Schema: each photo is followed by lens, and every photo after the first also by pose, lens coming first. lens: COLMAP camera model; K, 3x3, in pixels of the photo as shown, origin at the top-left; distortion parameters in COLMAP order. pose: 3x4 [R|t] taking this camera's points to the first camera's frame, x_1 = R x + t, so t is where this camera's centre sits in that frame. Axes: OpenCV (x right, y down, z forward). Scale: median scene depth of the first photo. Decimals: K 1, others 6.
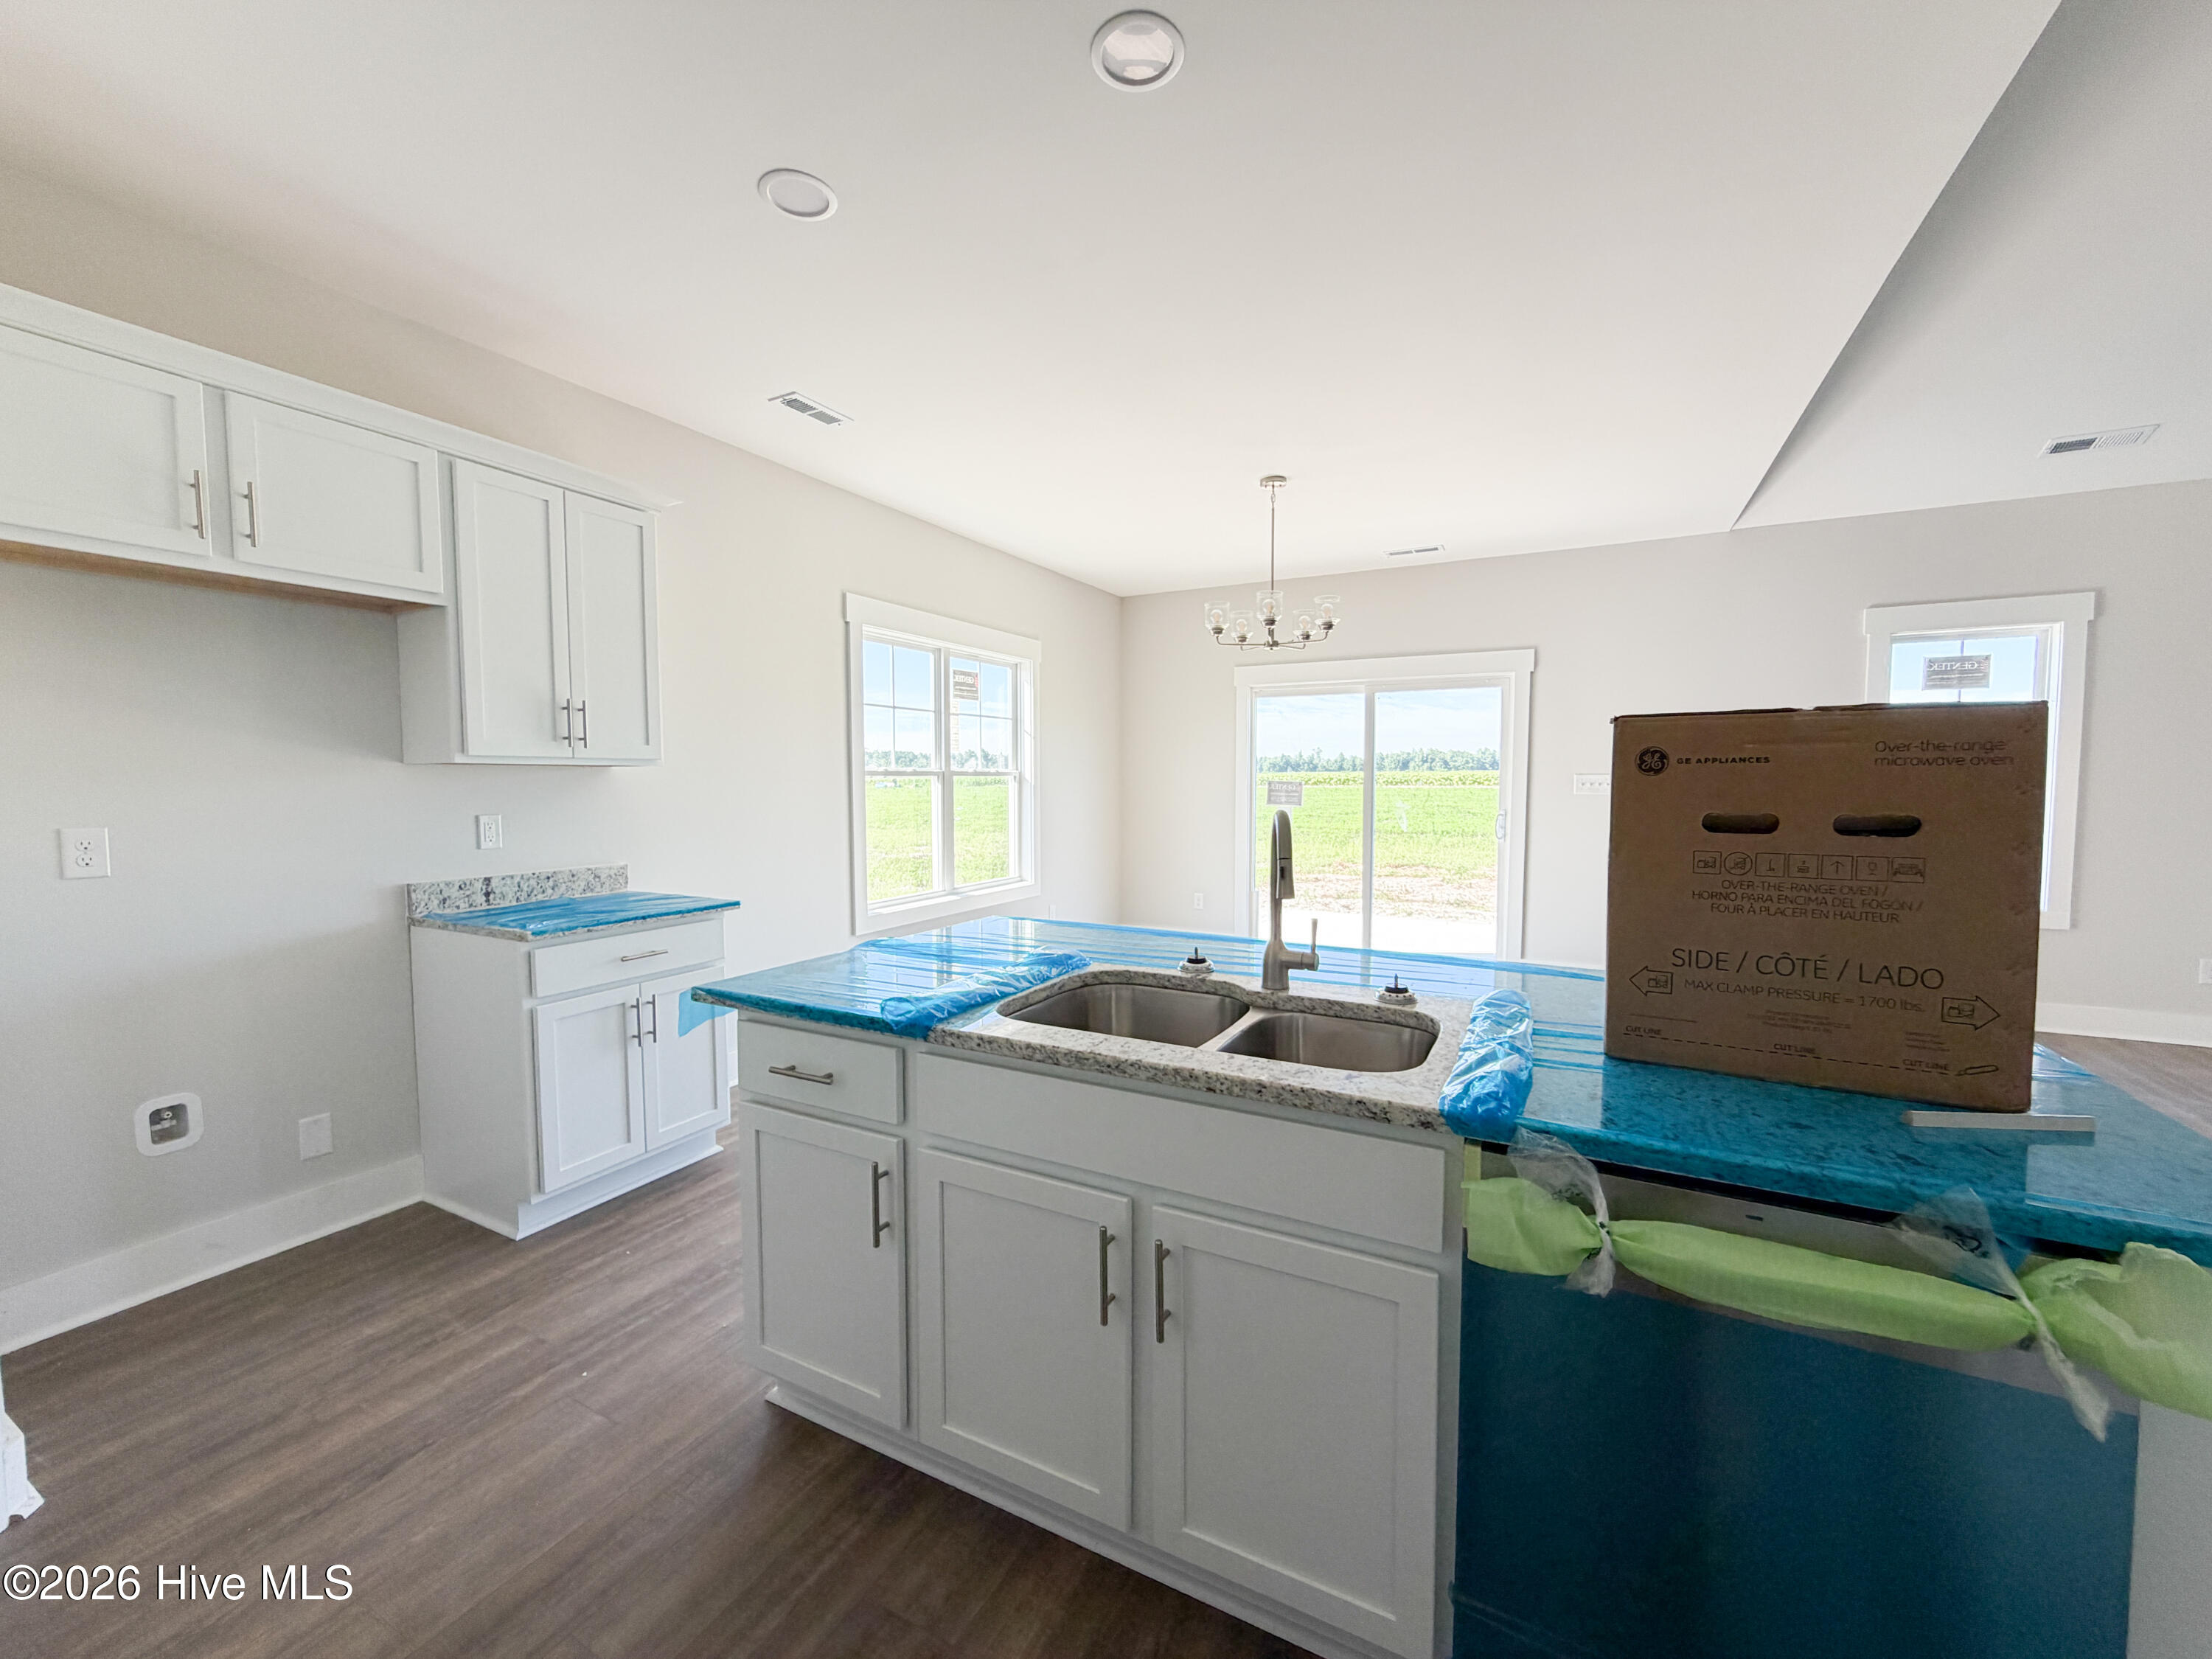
lens RADIAL K [[889.9, 0, 1106.0], [0, 889.9, 829.5], [0, 0, 1]] dist [-0.001394, 0.000235]
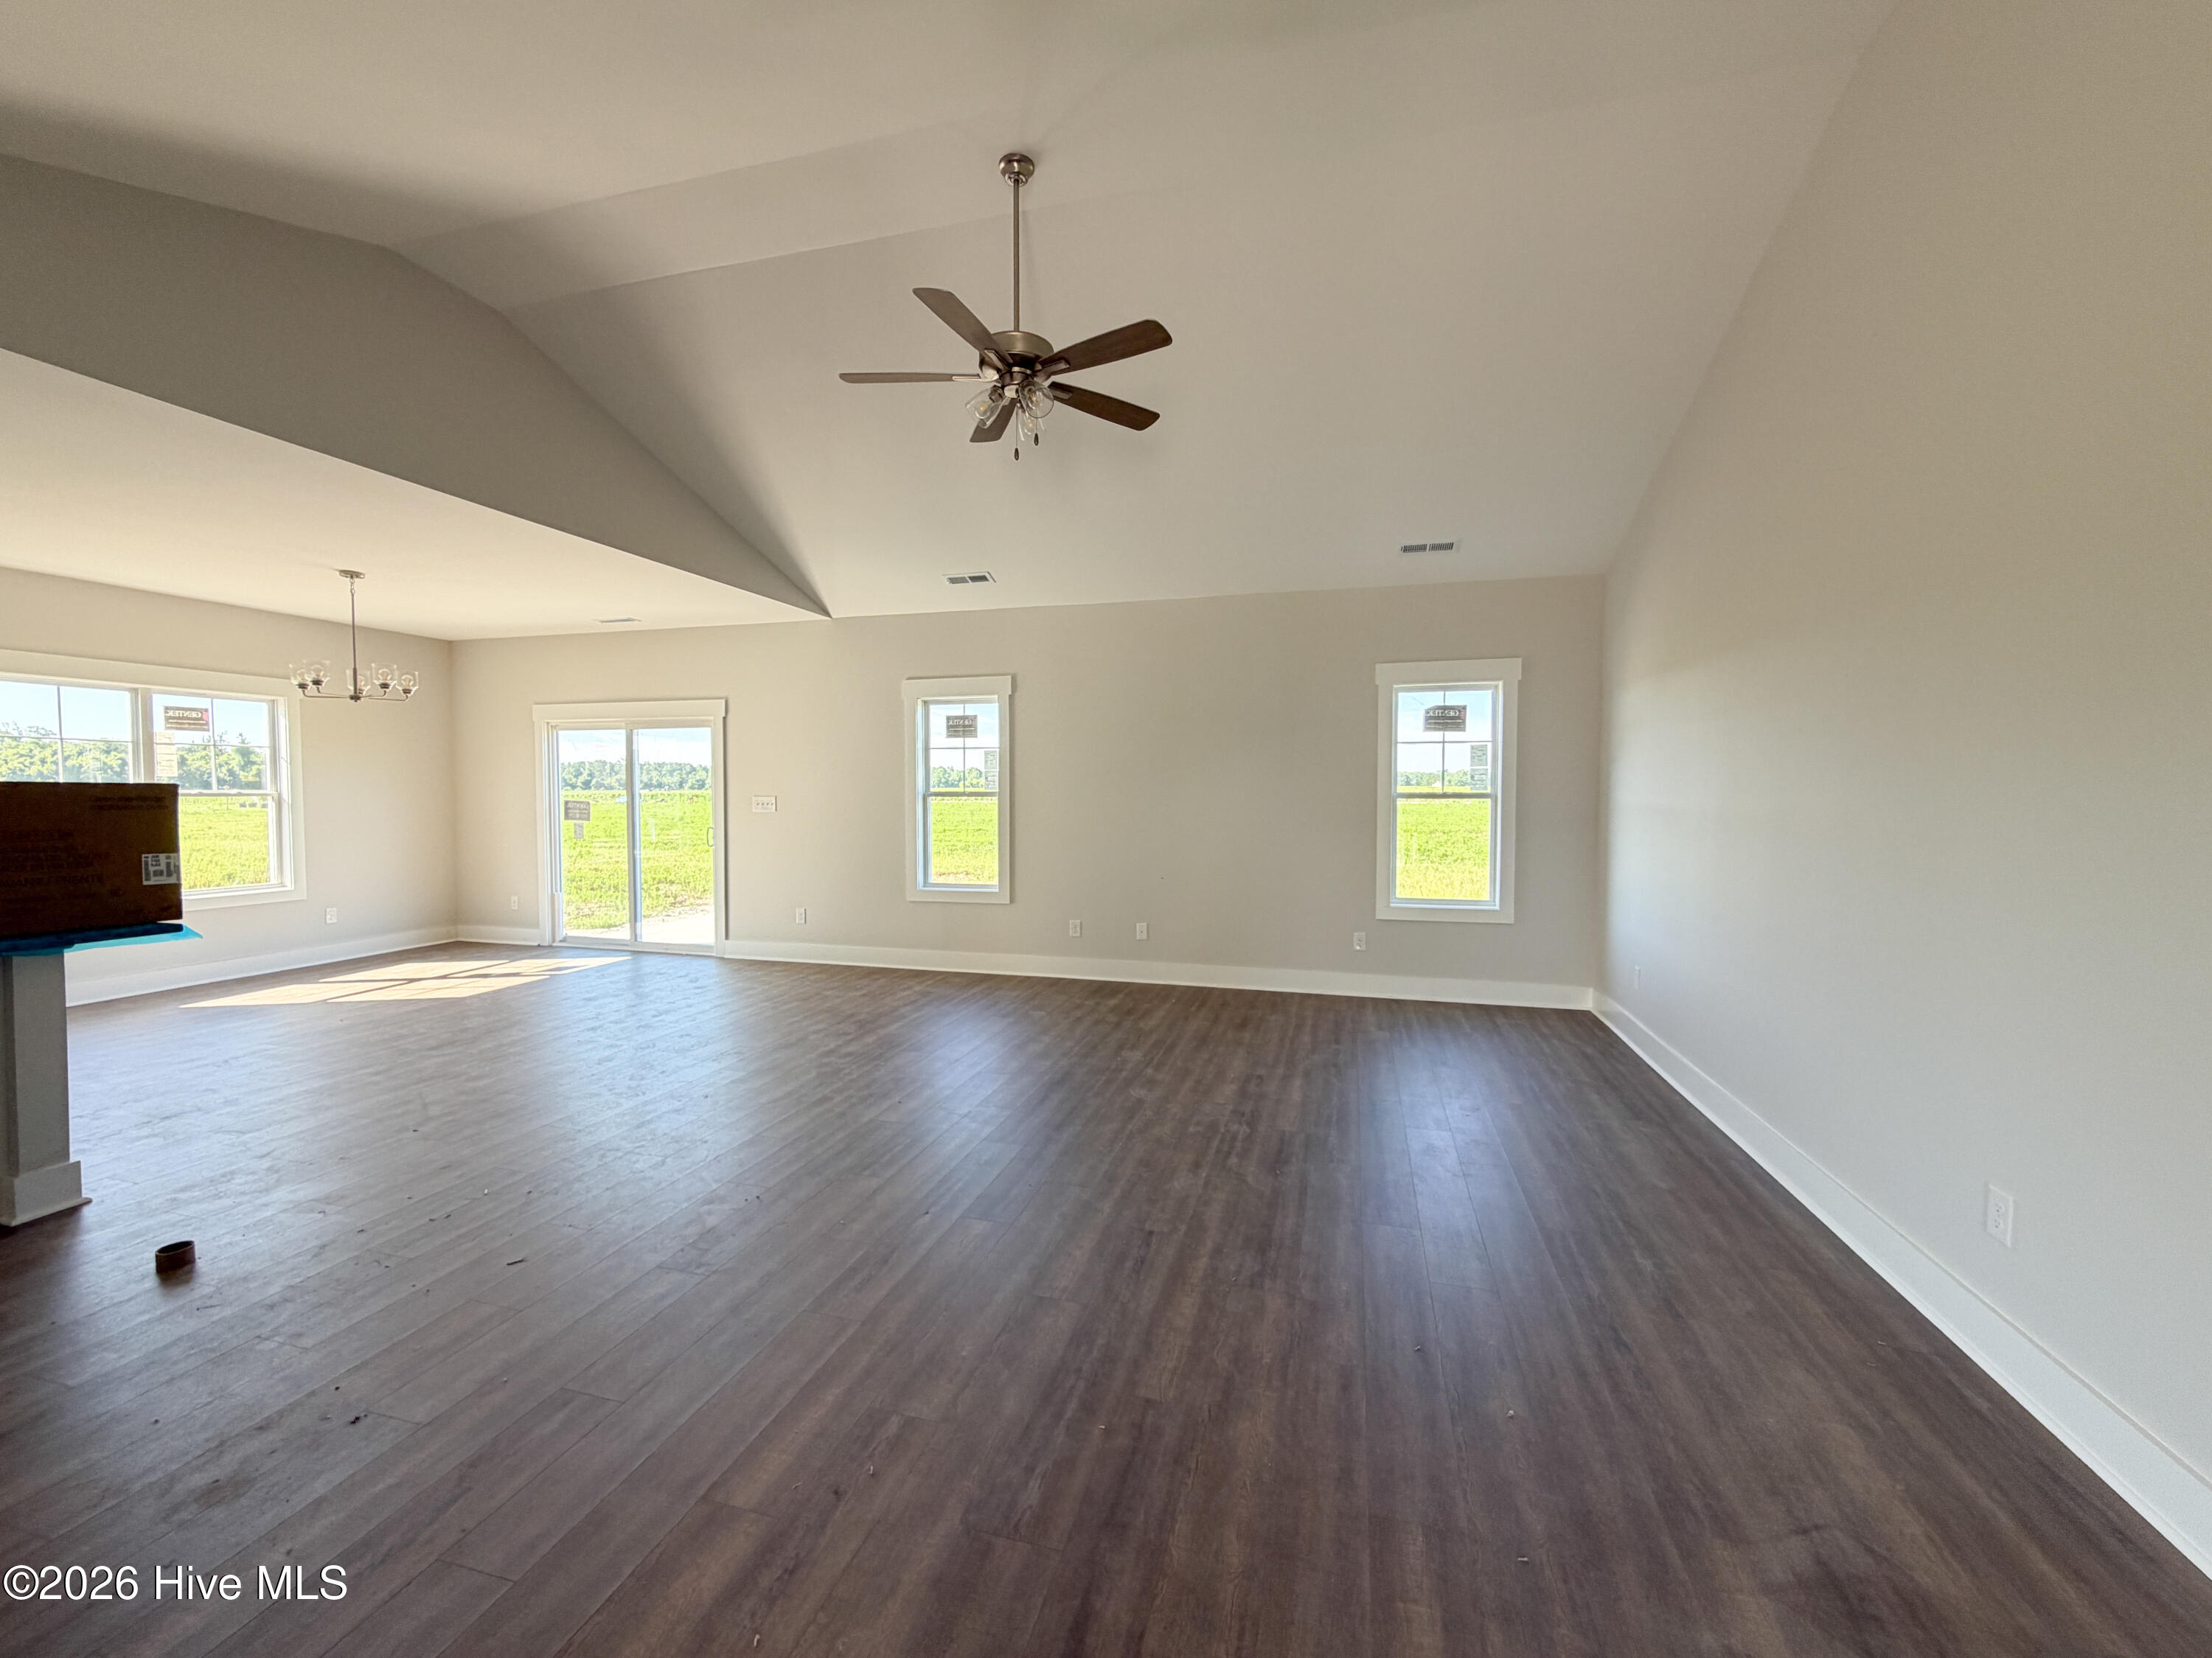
lens RADIAL K [[889.8, 0, 1106.0], [0, 889.8, 829.0], [0, 0, 1]] dist [-0.001394, 0.000235]
pose [[0.974245, -0.003348, 0.225466, 0.791367], [0.006364, 0.999900, -0.012650, 0.005006], [-0.225401, 0.013759, 0.974169, -0.424183]]
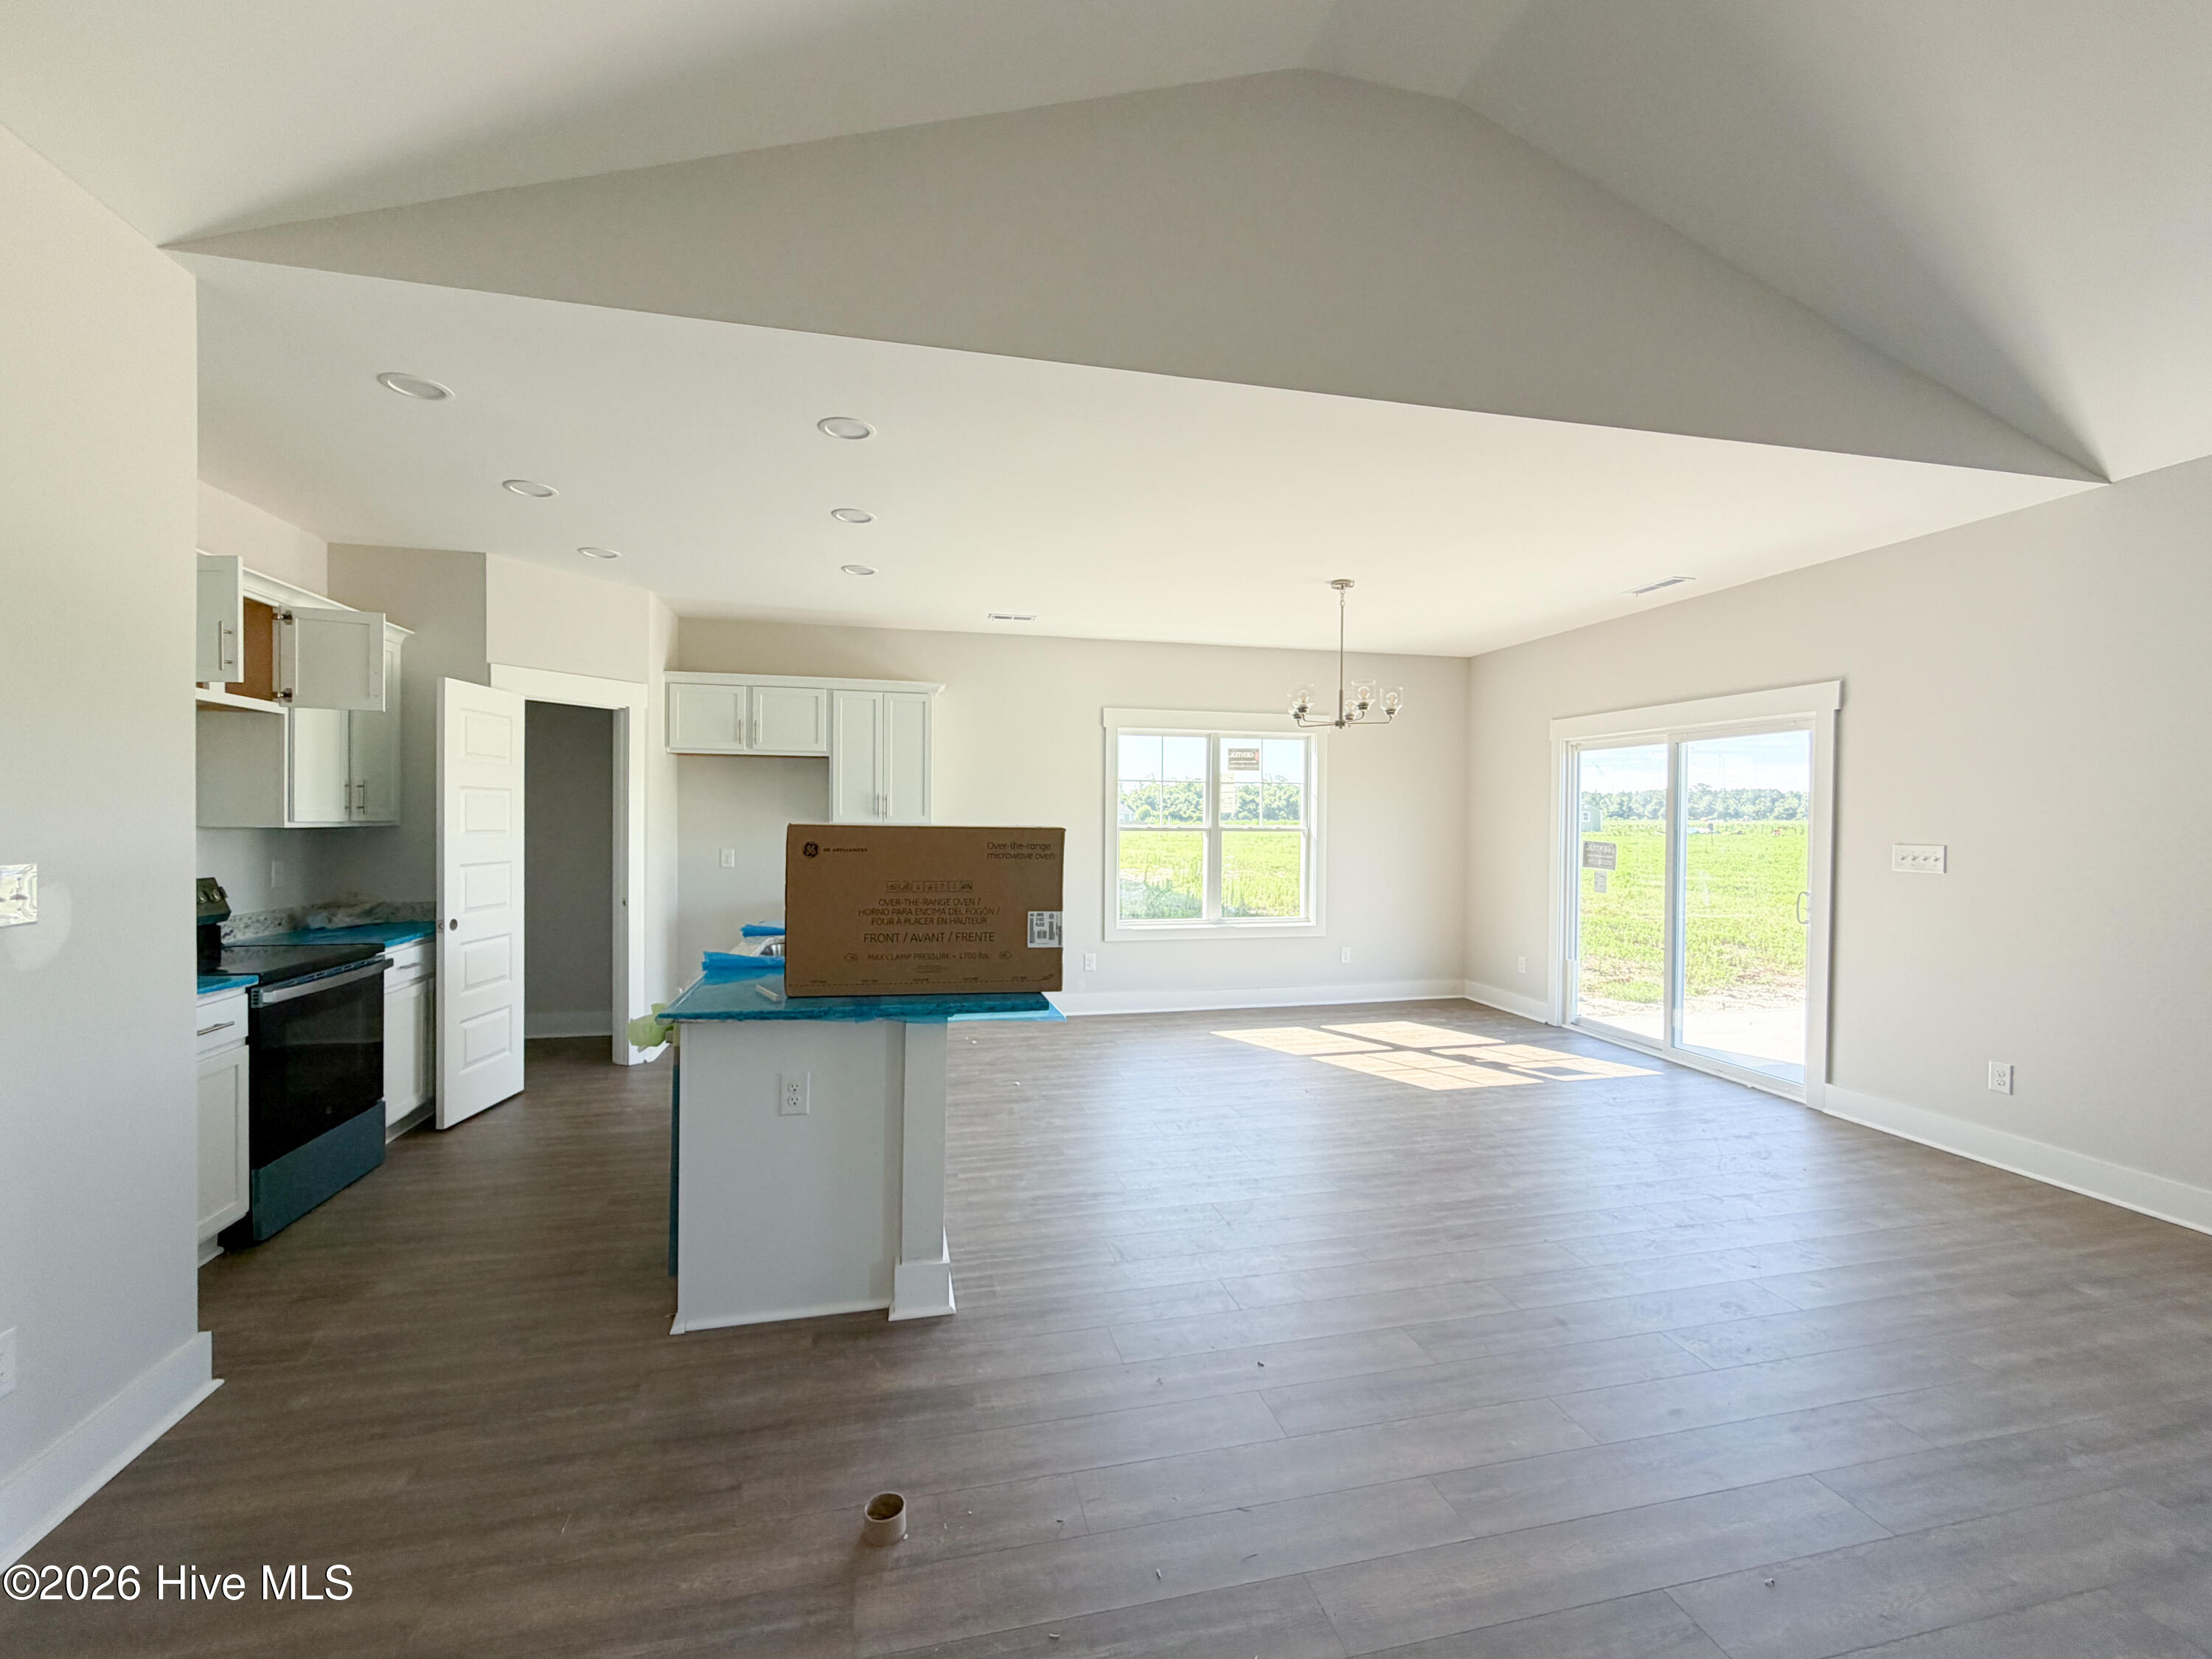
lens RADIAL K [[889.9, 0, 1106.0], [0, 889.9, 829.5], [0, 0, 1]] dist [-0.001394, 0.000235]
pose [[0.655538, 0.019848, -0.754901, 0.700281], [-0.050617, 0.998561, -0.017700, -0.032279], [0.753464, 0.049814, 0.655599, 0.034234]]
